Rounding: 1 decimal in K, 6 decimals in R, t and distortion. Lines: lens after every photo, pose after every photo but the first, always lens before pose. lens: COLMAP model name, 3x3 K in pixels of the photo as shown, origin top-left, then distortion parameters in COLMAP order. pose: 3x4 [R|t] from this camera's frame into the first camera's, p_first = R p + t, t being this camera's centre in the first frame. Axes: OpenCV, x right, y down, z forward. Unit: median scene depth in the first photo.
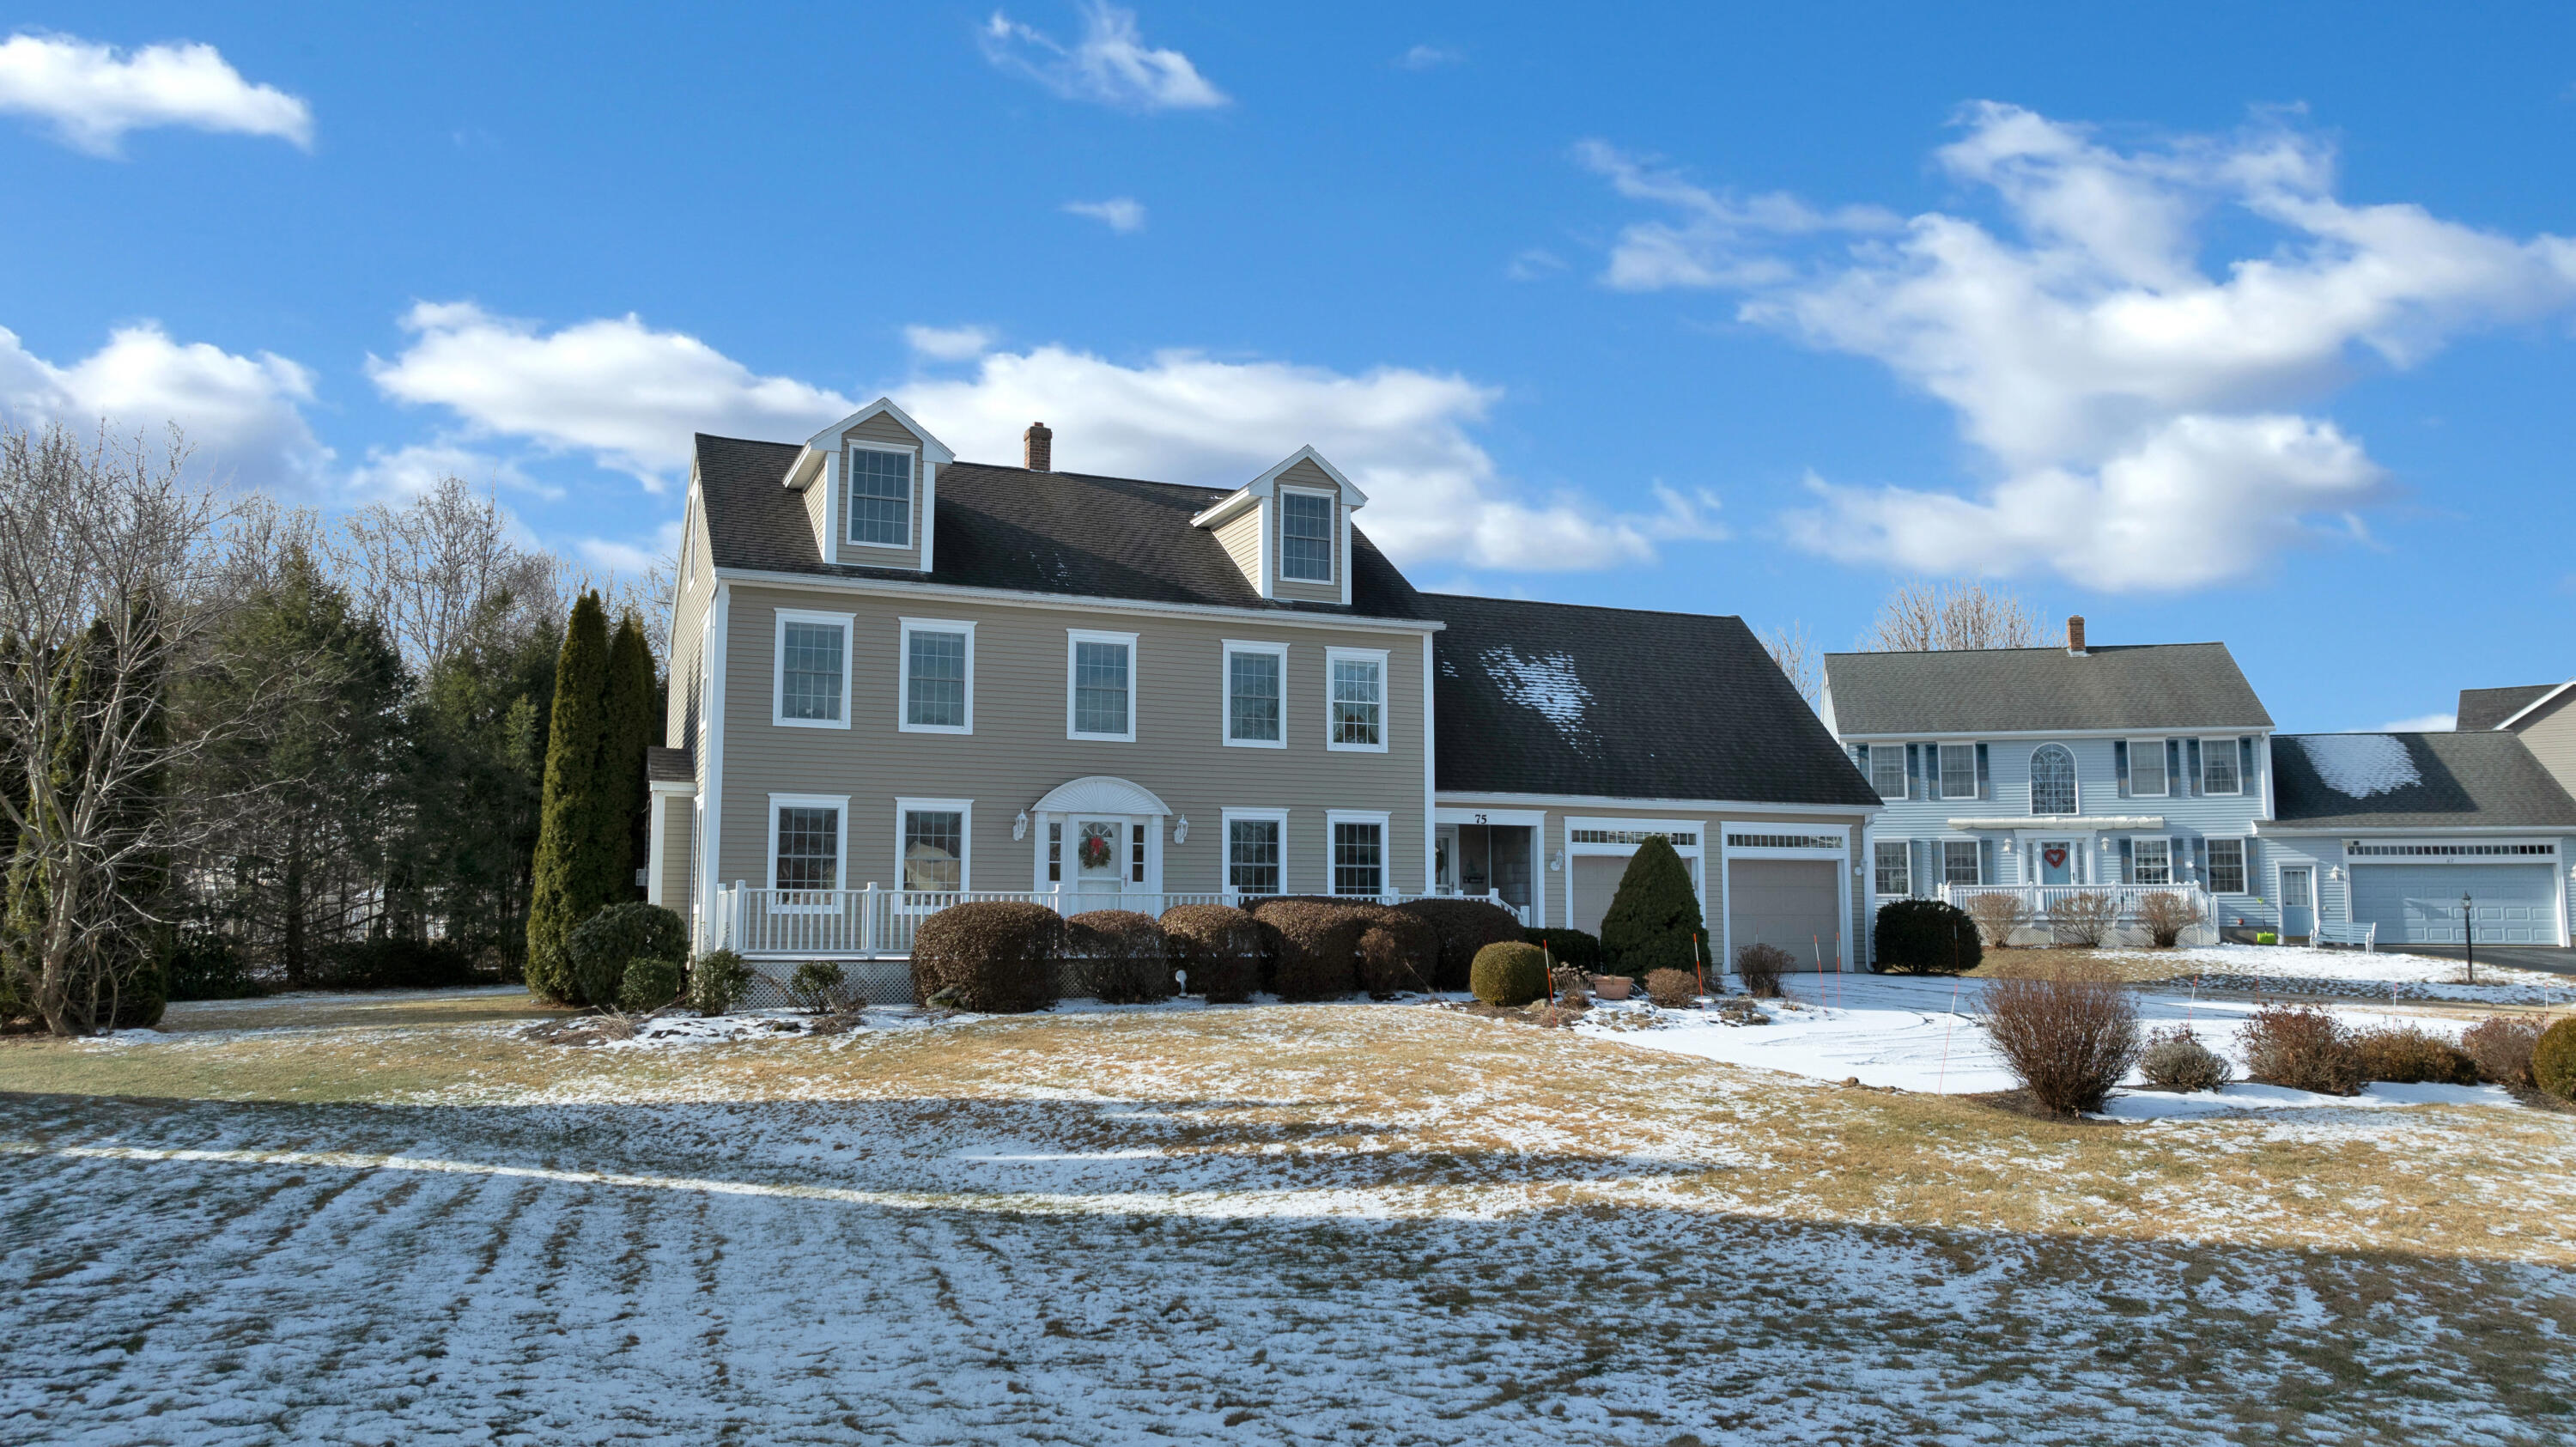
lens RADIAL K [[1817.3, 0, 1289.6], [0, 1817.3, 726.6], [0, 0, 1]] dist [-0.020190, 0.002471]
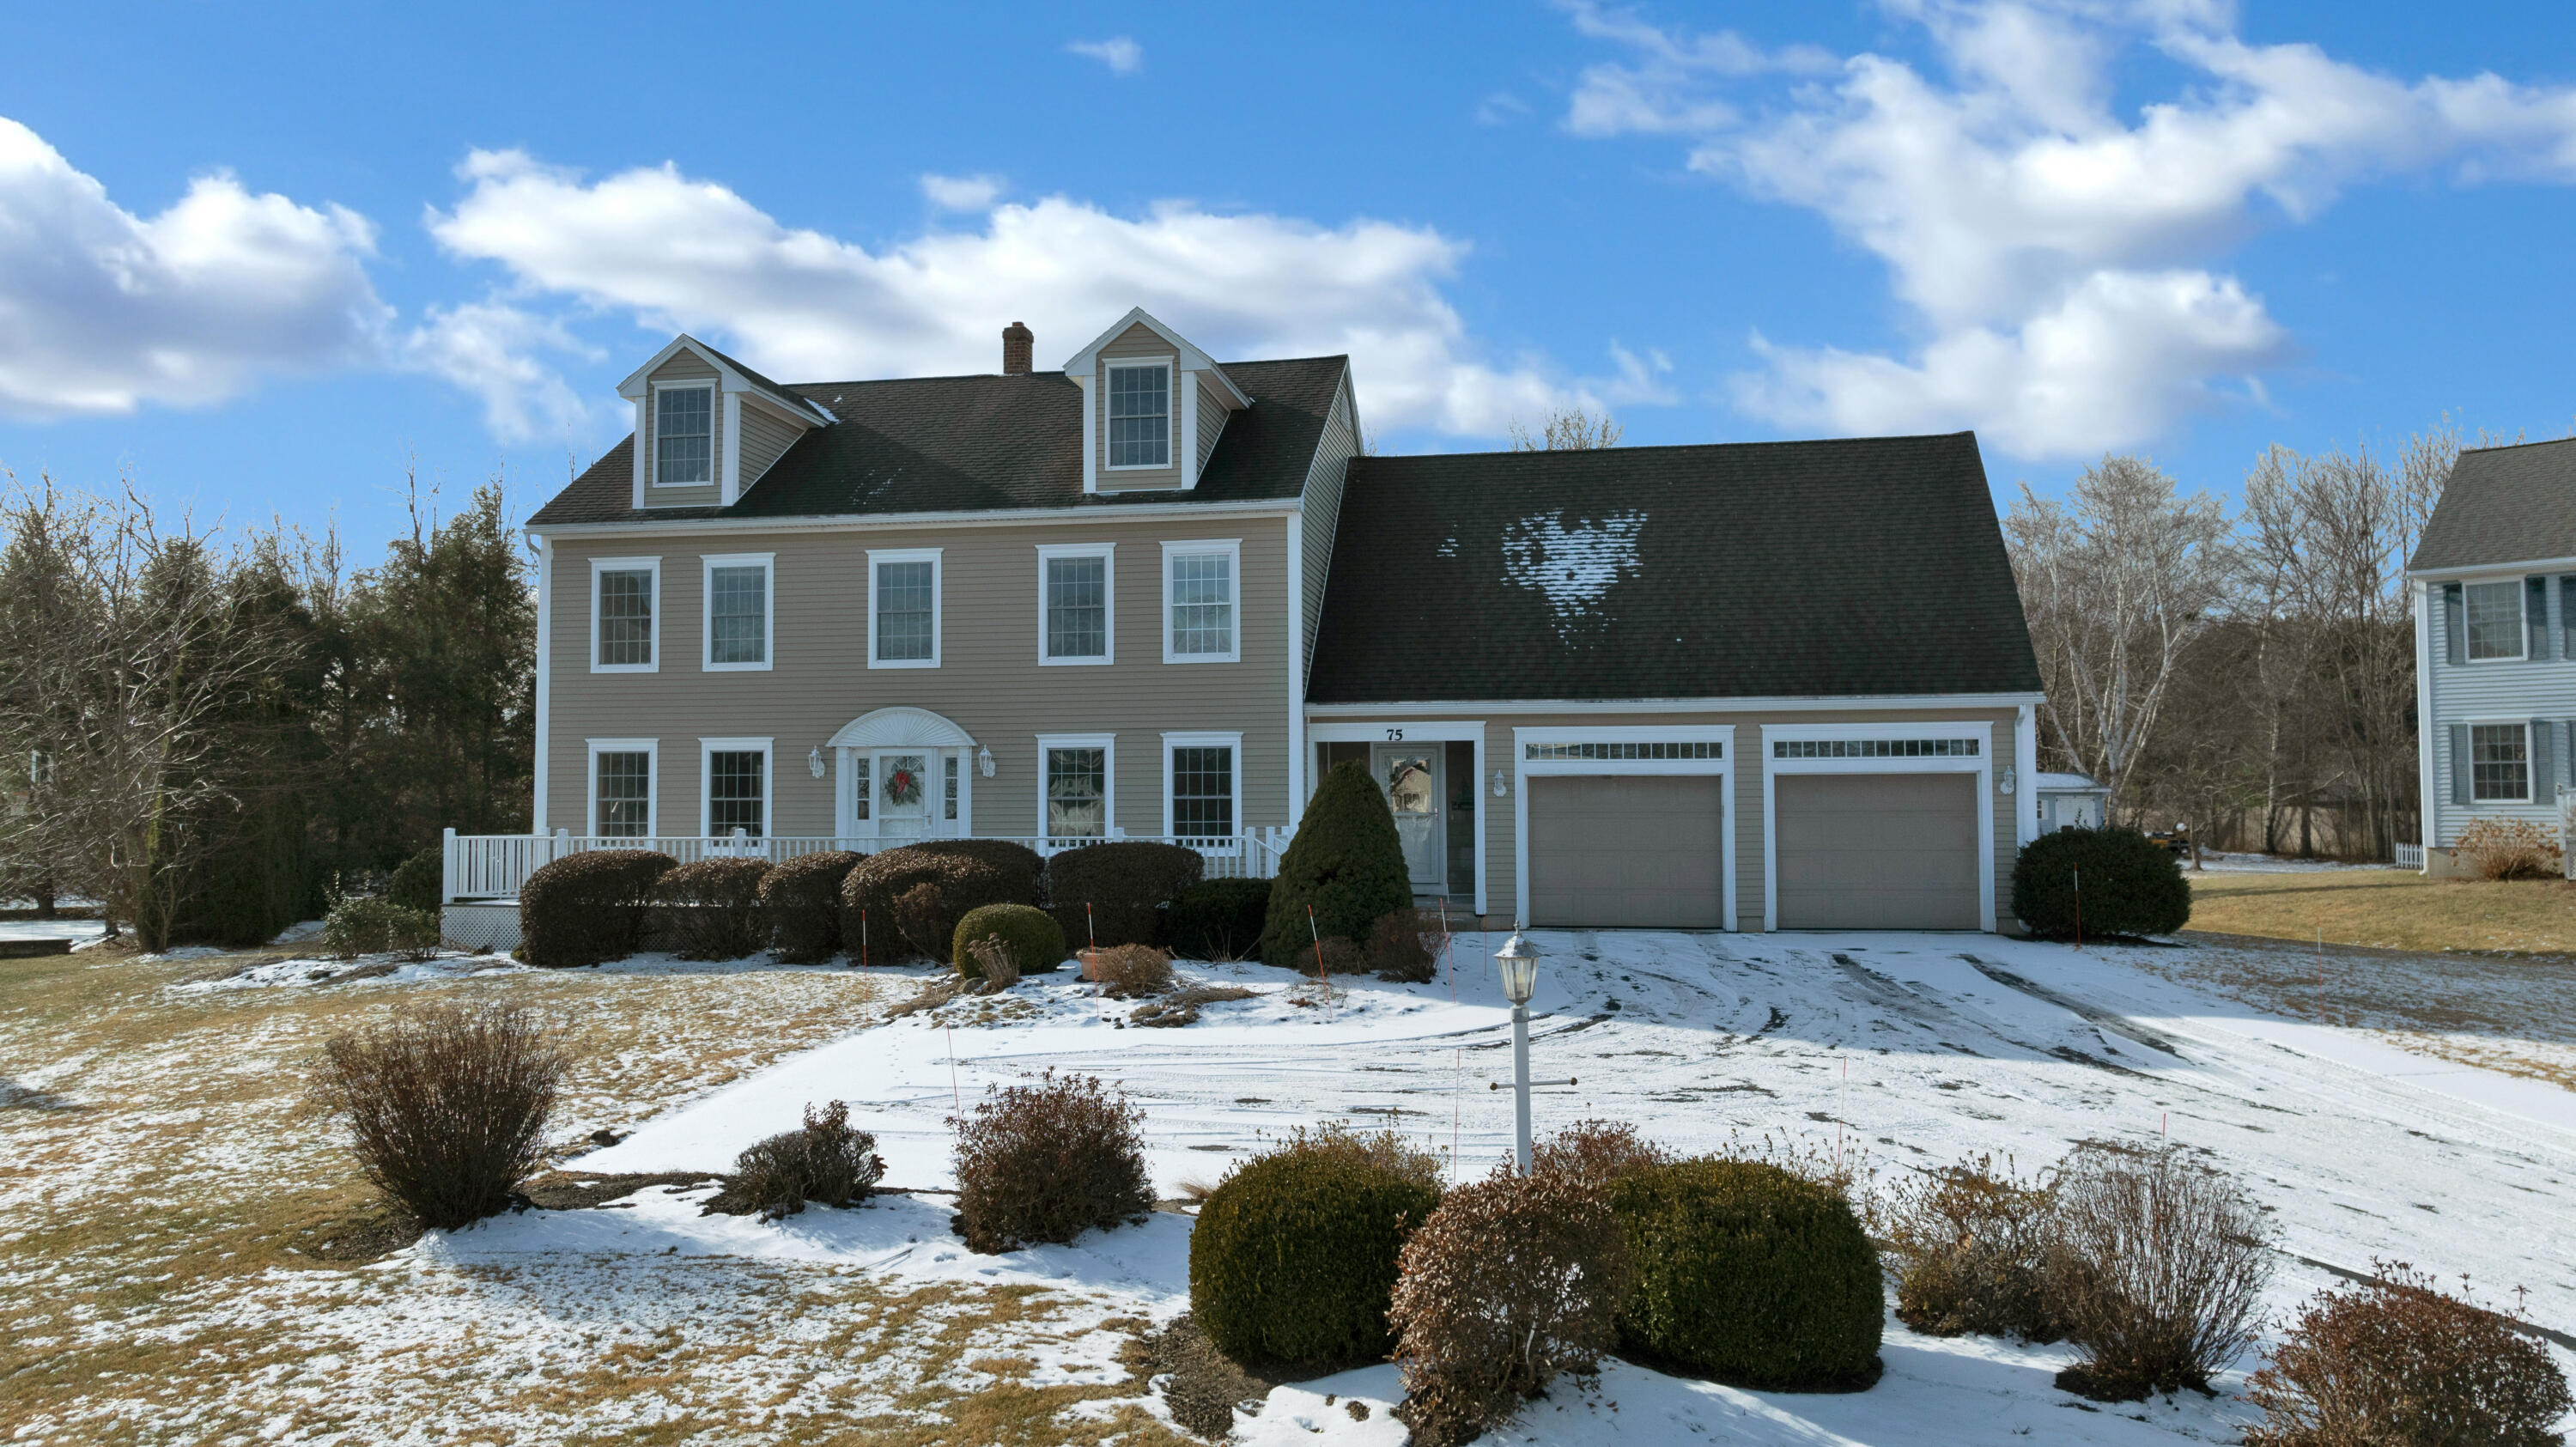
lens RADIAL K [[1817.3, 0, 1289.6], [0, 1817.3, 726.6], [0, 0, 1]] dist [-0.020190, 0.002471]
pose [[0.835885, -0.030229, -0.548071, 0.538323], [0.065143, 0.996889, 0.044369, 0.008664], [0.545025, -0.072790, 0.835254, 0.313702]]
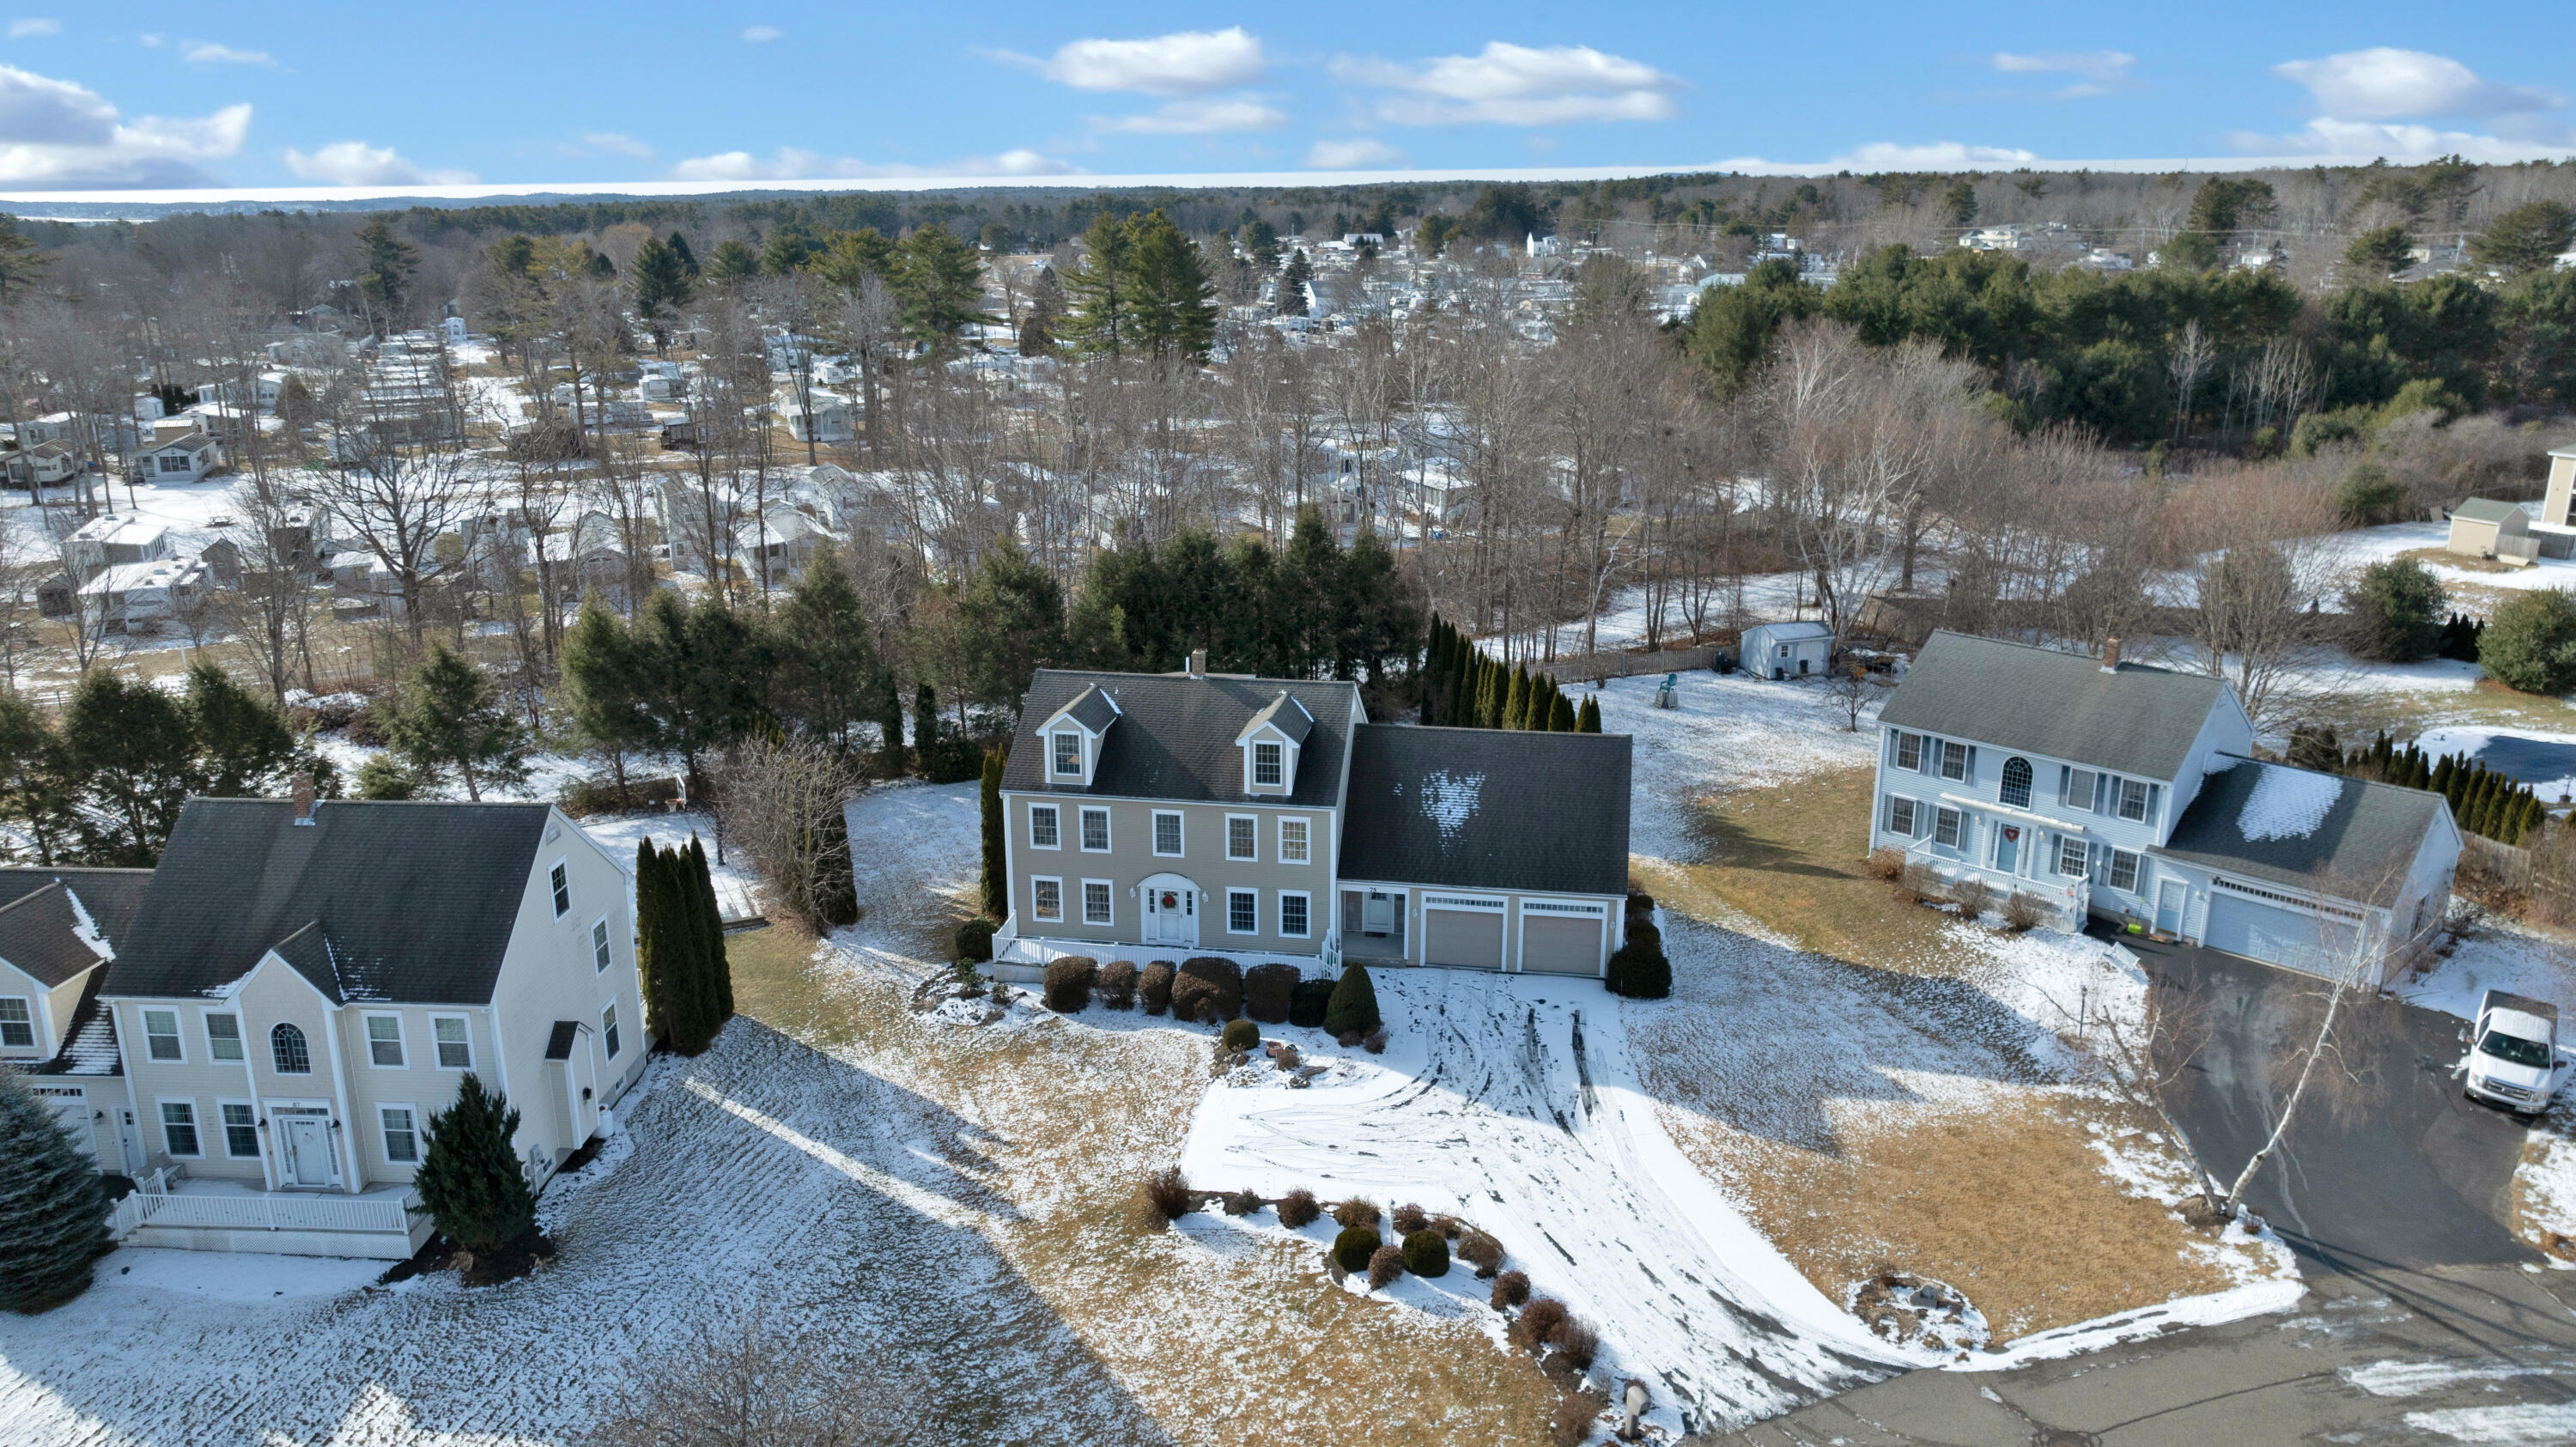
lens RADIAL K [[1817.3, 0, 1289.6], [0, 1817.3, 726.6], [0, 0, 1]] dist [-0.020190, 0.002471]
pose [[0.841438, 0.146822, -0.520024, 1.090663], [0.063105, 0.929092, 0.364426, -0.889719], [0.536656, -0.339458, 0.772508, -0.549991]]
